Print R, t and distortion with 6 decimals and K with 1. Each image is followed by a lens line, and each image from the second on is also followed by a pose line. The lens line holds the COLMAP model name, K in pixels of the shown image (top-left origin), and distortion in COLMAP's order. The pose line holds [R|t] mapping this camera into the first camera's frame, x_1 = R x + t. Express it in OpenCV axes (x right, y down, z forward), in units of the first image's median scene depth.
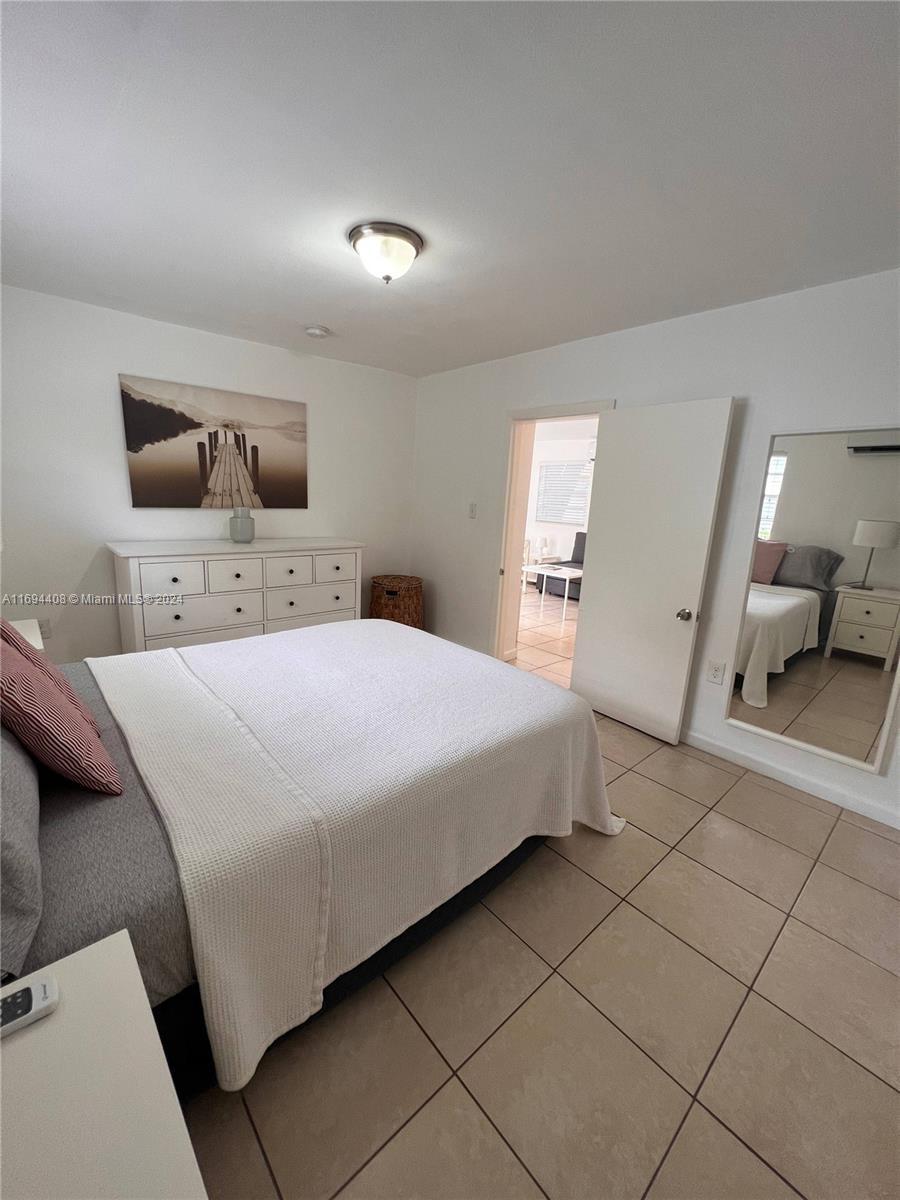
lens RADIAL K [[479.1, 0, 449.0], [0, 479.1, 602.3], [0, 0, 1]] dist [-0.001803, -0.000061]
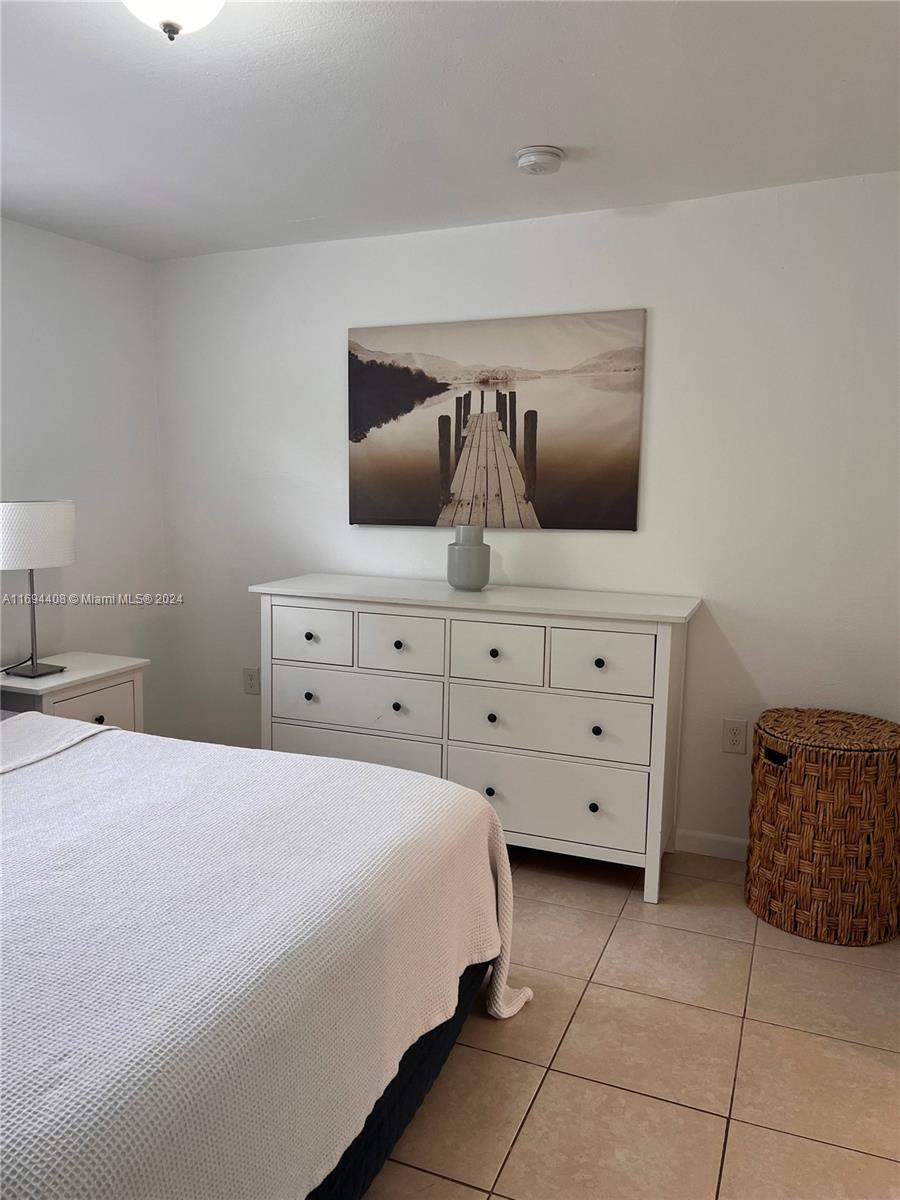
lens RADIAL K [[897.3, 0, 453.7], [0, 897.3, 602.1], [0, 0, 1]] dist [0.076129, -0.096281]
pose [[0.442138, 0.075242, -0.893786, 0.477734], [-0.194632, 0.980781, -0.013715, -0.095774], [0.875576, 0.180023, 0.448285, 0.546429]]
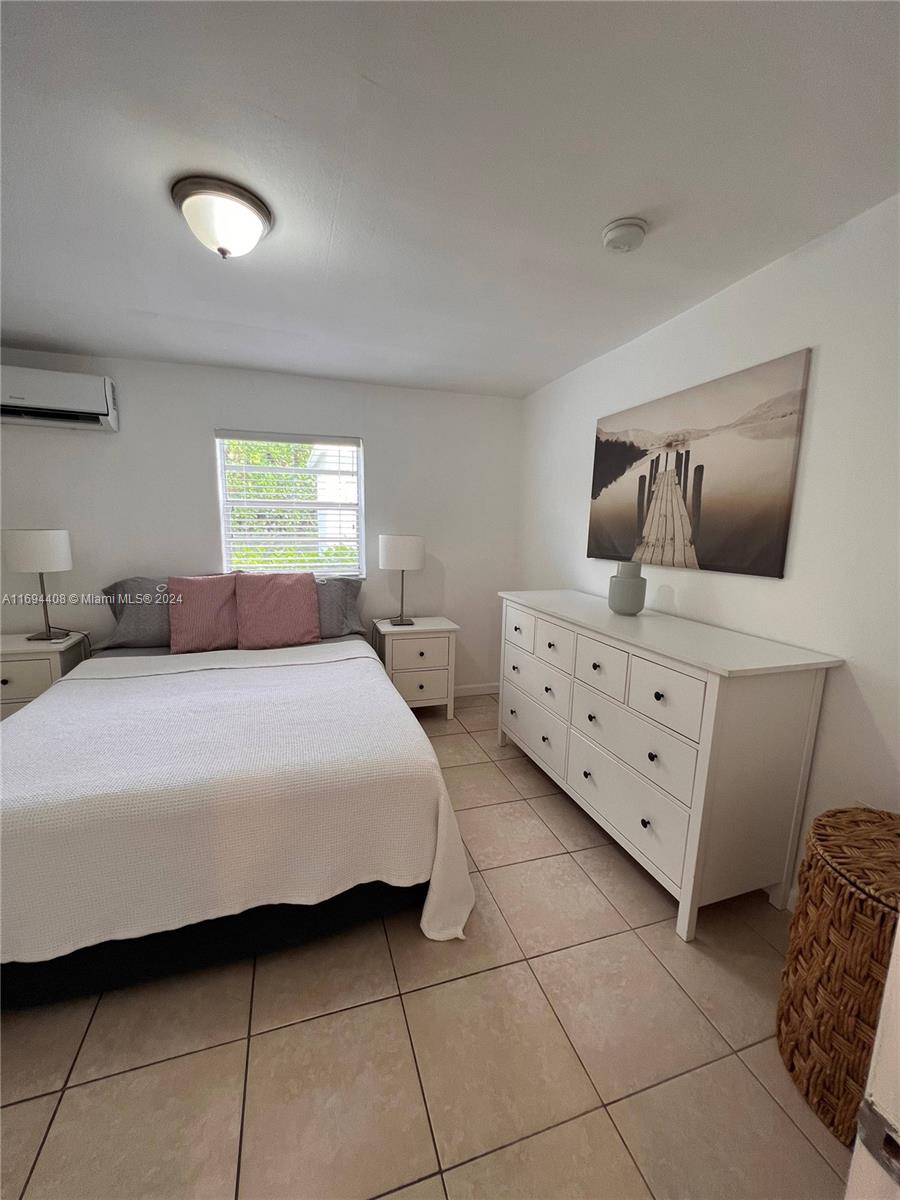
lens RADIAL K [[485.9, 0, 448.7], [0, 485.9, 599.2], [0, 0, 1]] dist [-0.000184, 0.000080]
pose [[-0.398504, 0.080123, -0.913660, 0.299934], [-0.252555, 0.948078, 0.193296, -0.217274], [0.881709, 0.307779, -0.357577, 1.041389]]
